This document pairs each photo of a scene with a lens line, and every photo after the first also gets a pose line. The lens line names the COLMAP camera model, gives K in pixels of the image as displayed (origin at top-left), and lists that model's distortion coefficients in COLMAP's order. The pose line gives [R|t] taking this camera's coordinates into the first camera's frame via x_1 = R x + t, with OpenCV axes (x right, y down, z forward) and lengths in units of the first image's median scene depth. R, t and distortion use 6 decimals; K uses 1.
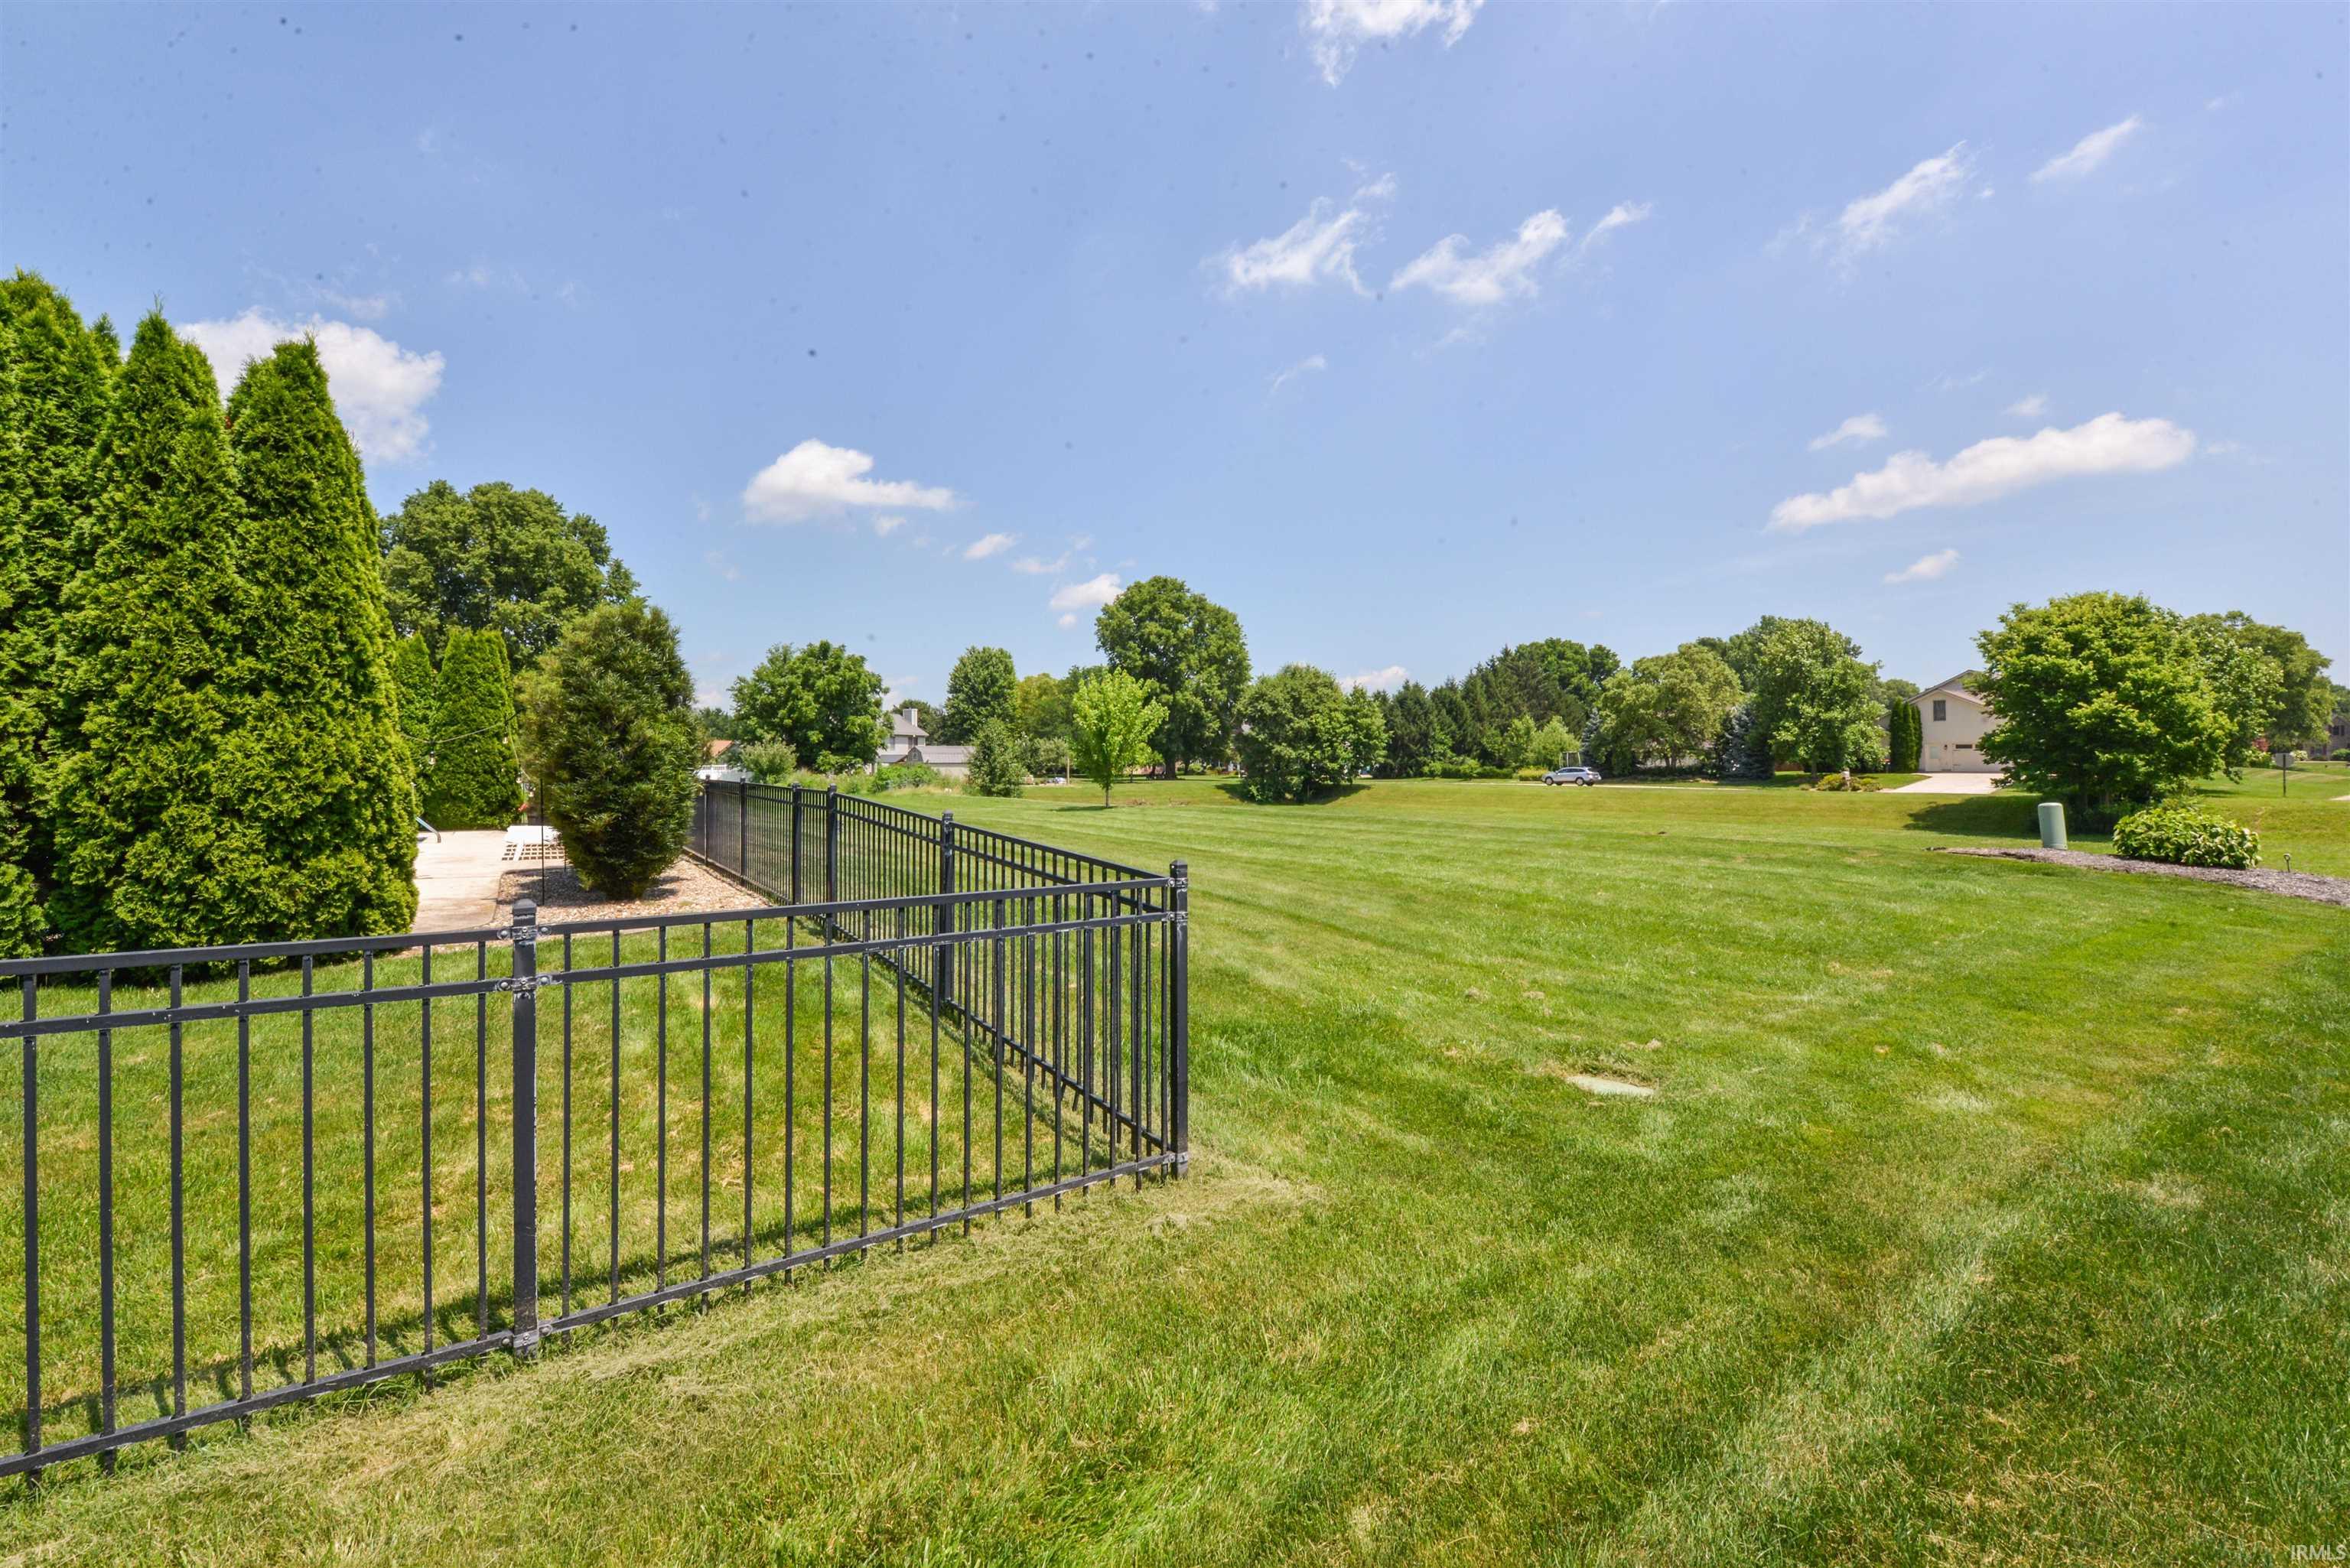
lens RADIAL K [[954.5, 0, 1111.2], [0, 954.5, 741.9], [0, 0, 1]] dist [-0.015512, -0.000295]
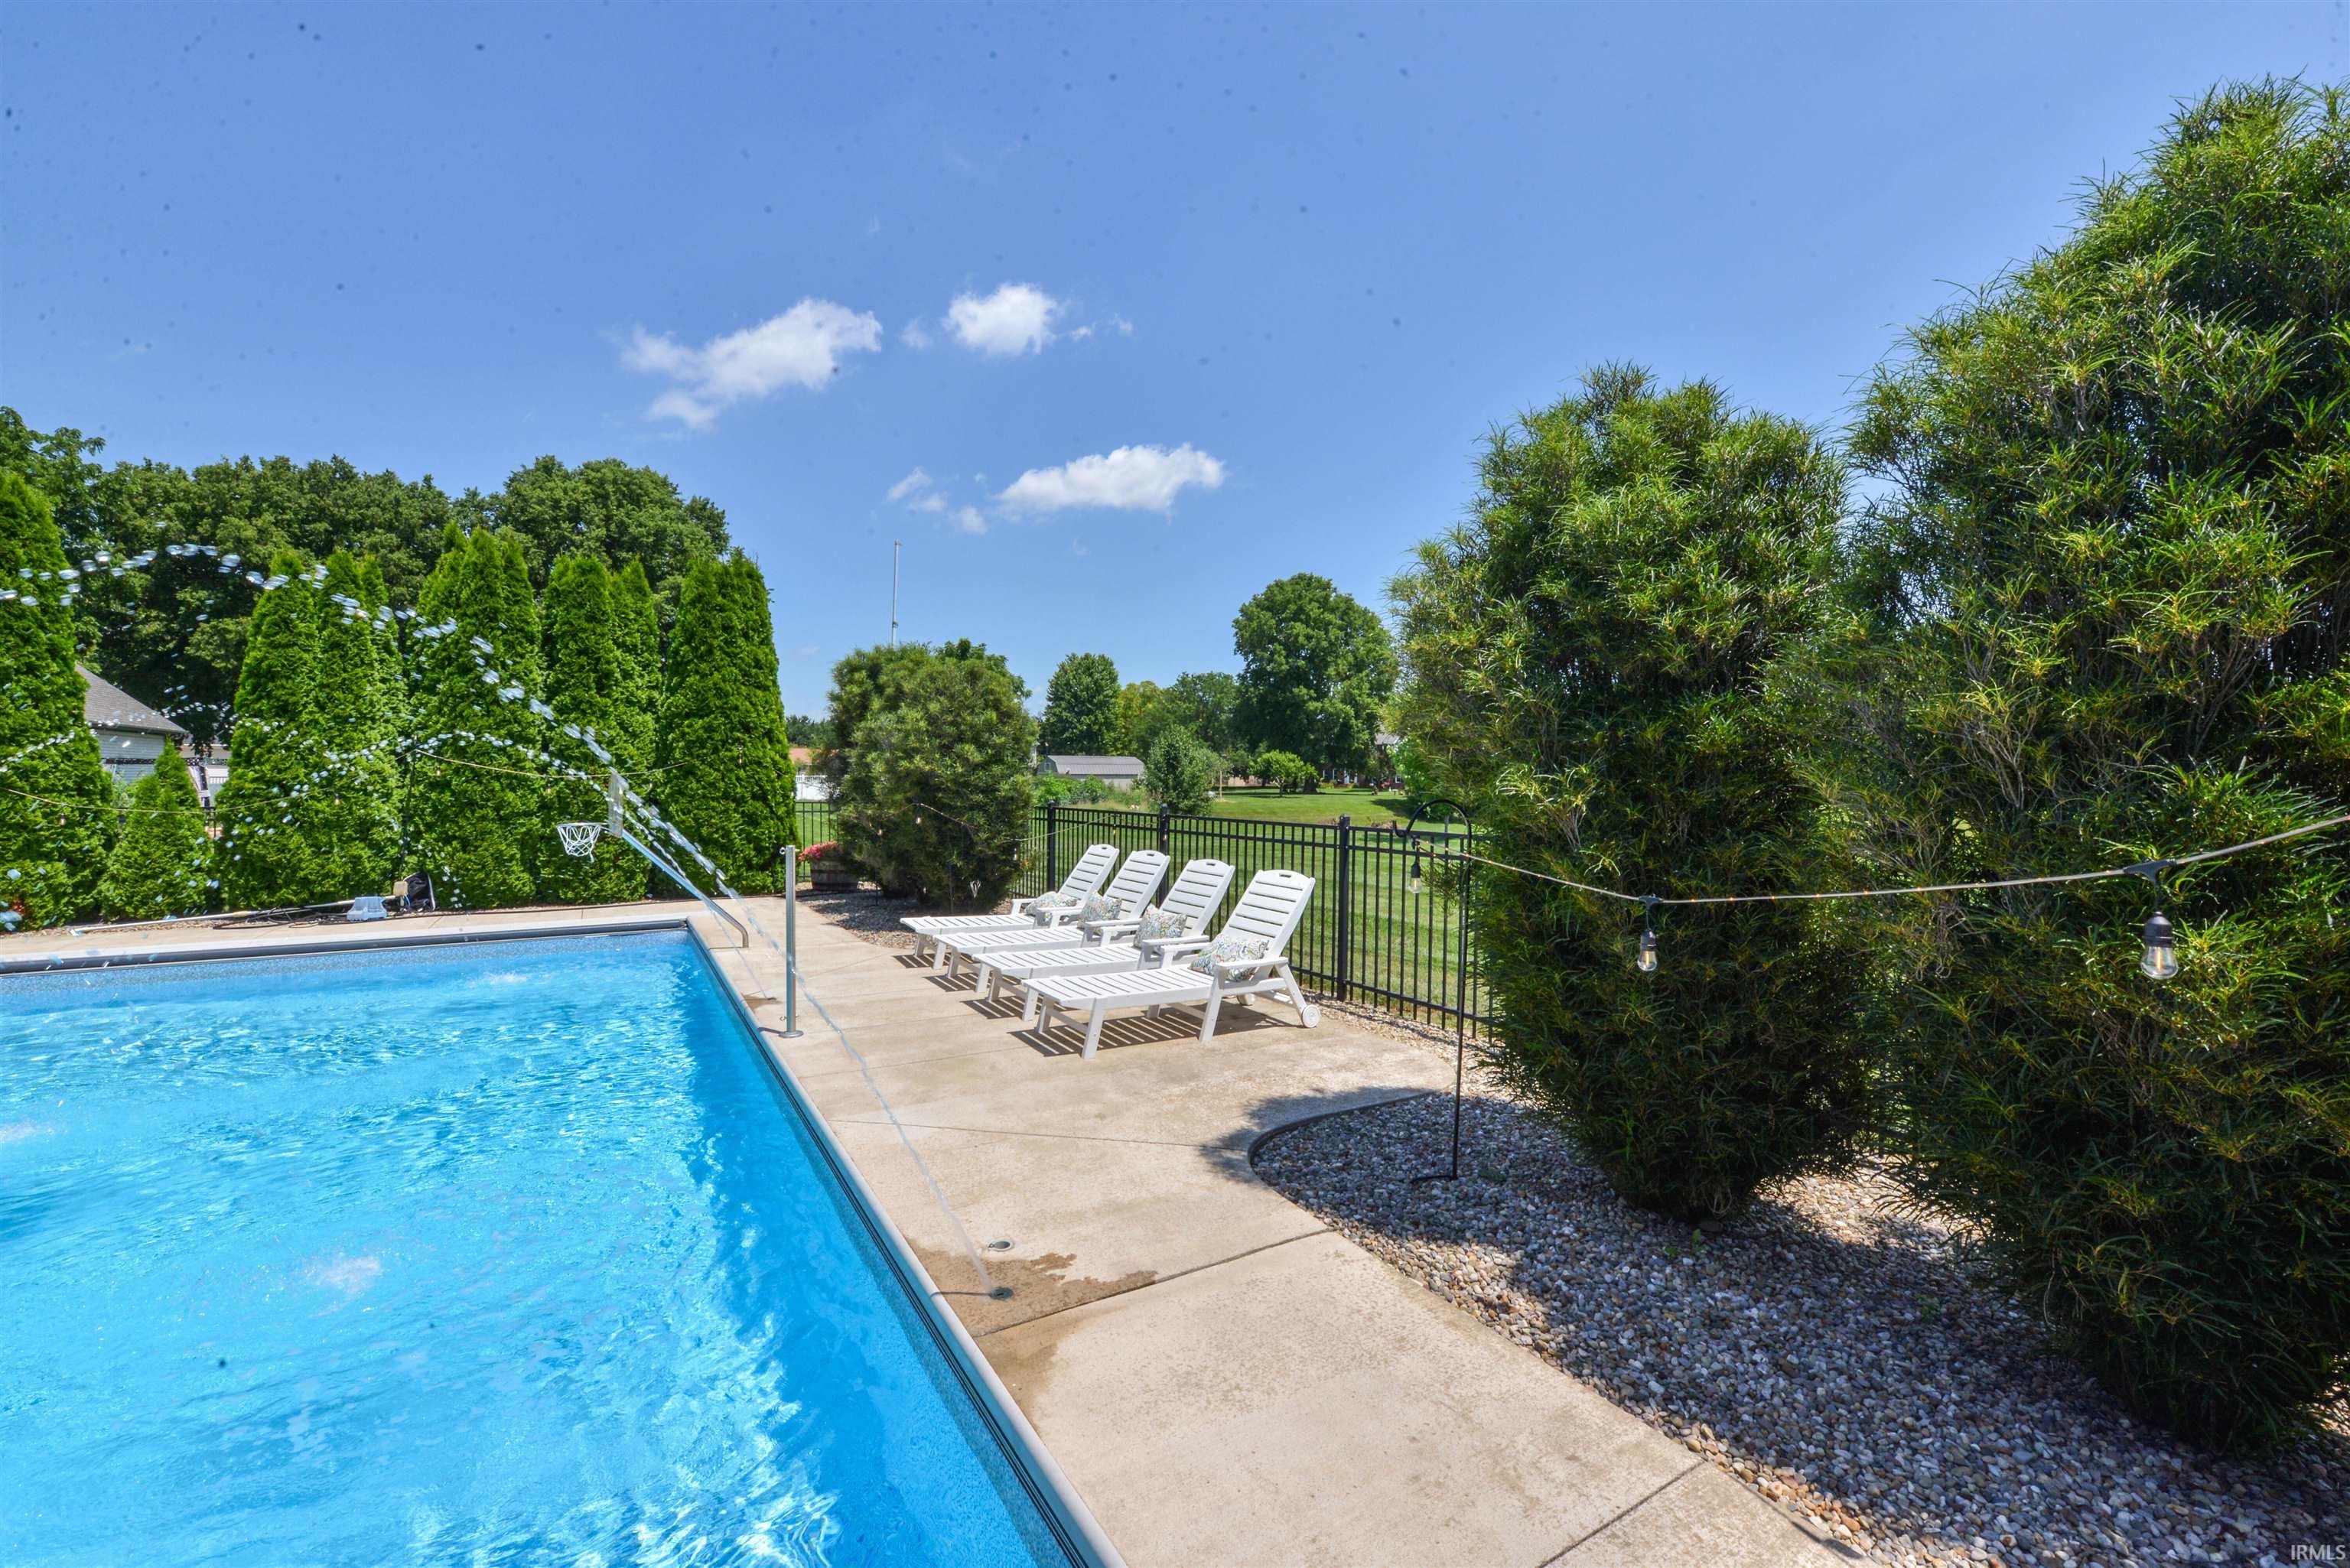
lens RADIAL K [[954.5, 0, 1166.9], [0, 954.5, 775.3], [0, 0, 1]] dist [-0.015512, -0.000295]
pose [[0.999771, 0.006723, -0.020310, -0.092113], [-0.006232, 0.999689, 0.024130, 0.000617], [0.020466, -0.023998, 0.999502, 0.097906]]
